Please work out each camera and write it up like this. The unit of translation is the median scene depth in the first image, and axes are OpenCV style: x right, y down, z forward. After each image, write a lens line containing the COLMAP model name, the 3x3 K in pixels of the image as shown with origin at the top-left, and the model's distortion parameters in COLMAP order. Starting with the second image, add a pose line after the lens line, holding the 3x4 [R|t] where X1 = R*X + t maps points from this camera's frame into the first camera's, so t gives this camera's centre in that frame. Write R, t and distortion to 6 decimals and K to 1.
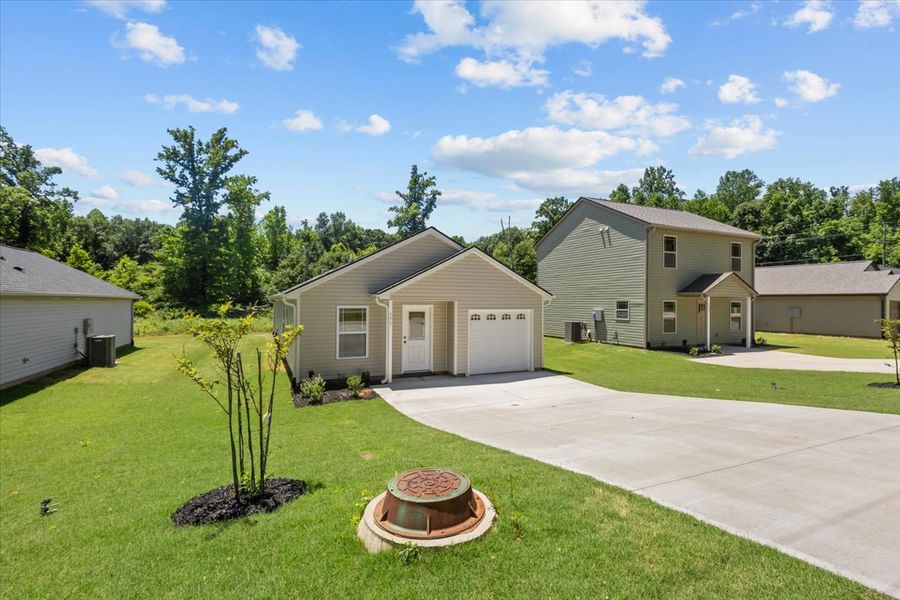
lens RADIAL K [[410.9, 0, 452.4], [0, 410.9, 301.9], [0, 0, 1]] dist [0.005218, 0.001235]
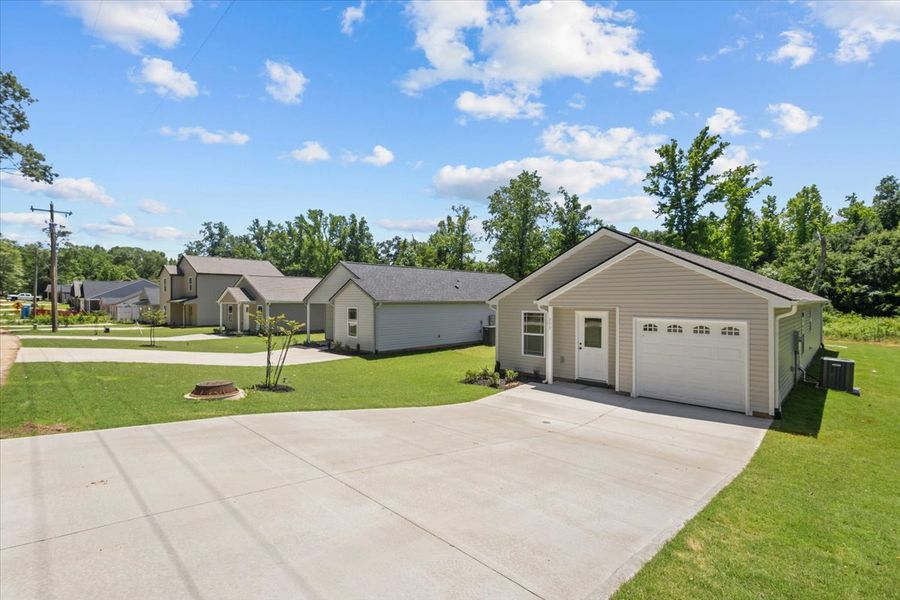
lens RADIAL K [[410.9, 0, 453.1], [0, 410.9, 300.1], [0, 0, 1]] dist [0.005218, 0.001235]
pose [[0.361892, -0.003402, -0.932214, 0.154692], [-0.000252, 0.999993, -0.003747, -0.003183], [0.932220, 0.001591, 0.361888, 0.078379]]
